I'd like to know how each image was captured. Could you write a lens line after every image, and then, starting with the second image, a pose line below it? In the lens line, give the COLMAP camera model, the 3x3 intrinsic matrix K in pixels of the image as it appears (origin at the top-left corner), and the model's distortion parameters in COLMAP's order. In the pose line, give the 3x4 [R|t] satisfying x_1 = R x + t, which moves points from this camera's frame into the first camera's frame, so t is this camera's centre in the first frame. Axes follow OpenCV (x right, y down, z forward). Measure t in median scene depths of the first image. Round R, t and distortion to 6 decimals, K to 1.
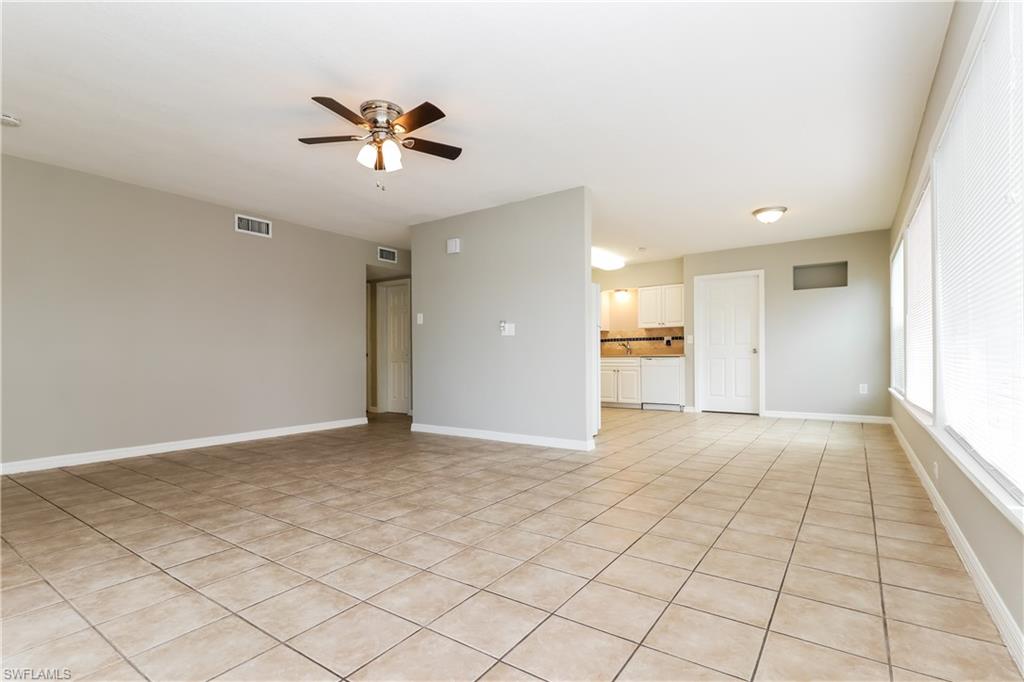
lens RADIAL K [[477.1, 0, 500.0], [0, 477.1, 356.7], [0, 0, 1]] dist [0.013426, -0.005957]
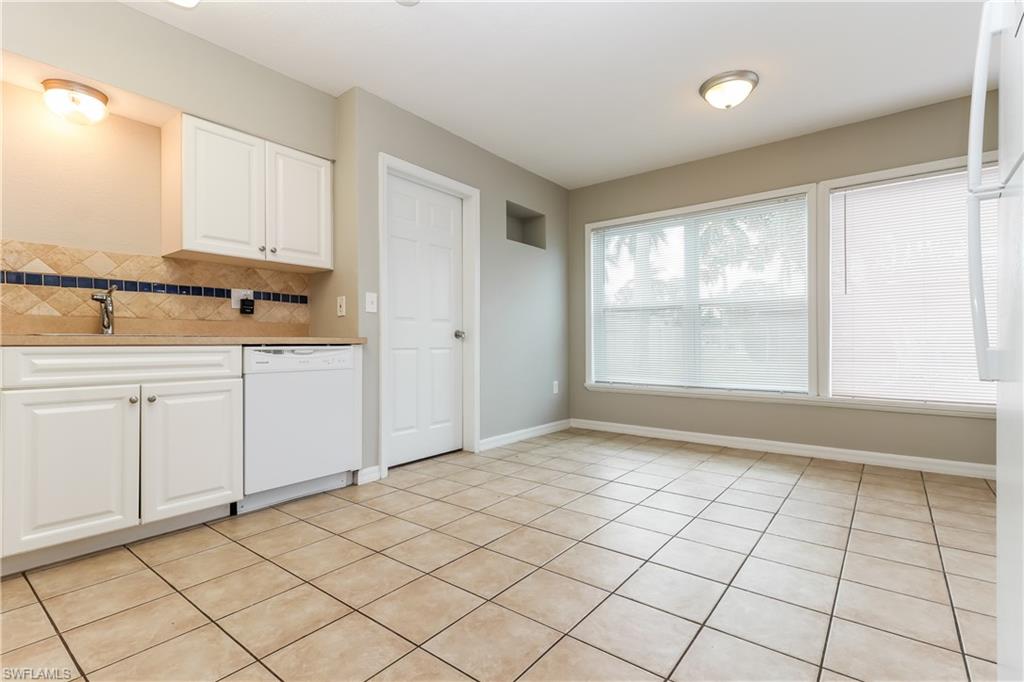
lens RADIAL K [[477.1, 0, 506.3], [0, 477.1, 346.0], [0, 0, 1]] dist [0.013426, -0.005957]
pose [[0.024139, 0.003956, 0.999701, -0.006508], [0.004225, 0.999983, -0.004059, 0.003210], [-0.999700, 0.004321, 0.024122, 0.812815]]
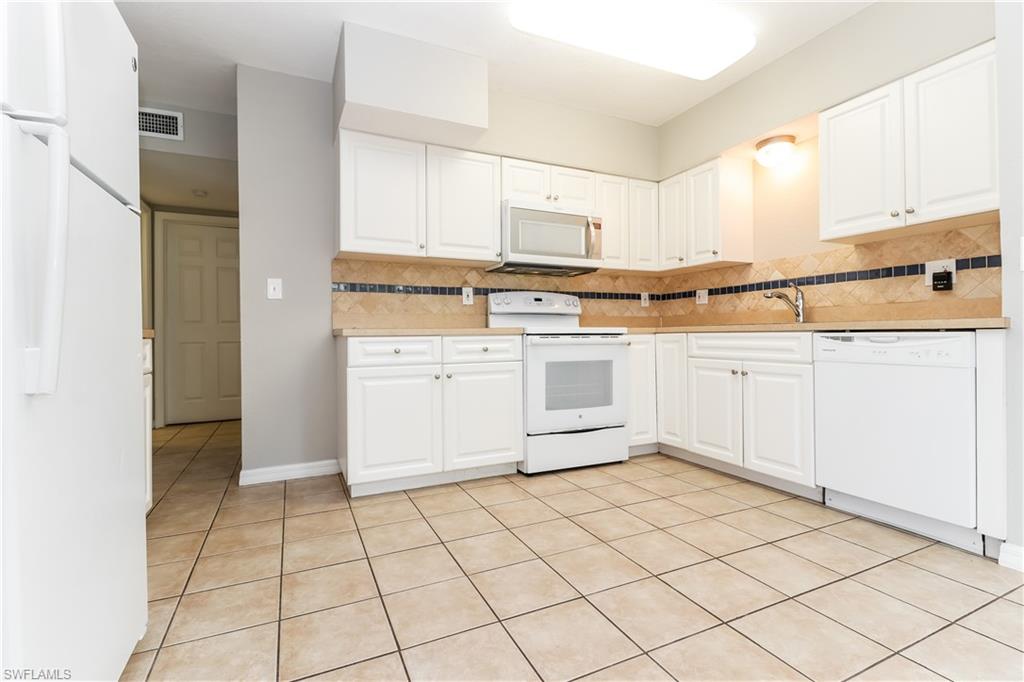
lens RADIAL K [[477.1, 0, 511.0], [0, 477.1, 334.7], [0, 0, 1]] dist [0.013426, -0.005957]
pose [[0.880012, -0.002370, -0.474946, 0.266513], [0.005068, 0.999977, 0.004401, 0.000477], [0.474925, -0.006279, 0.880004, 0.636090]]
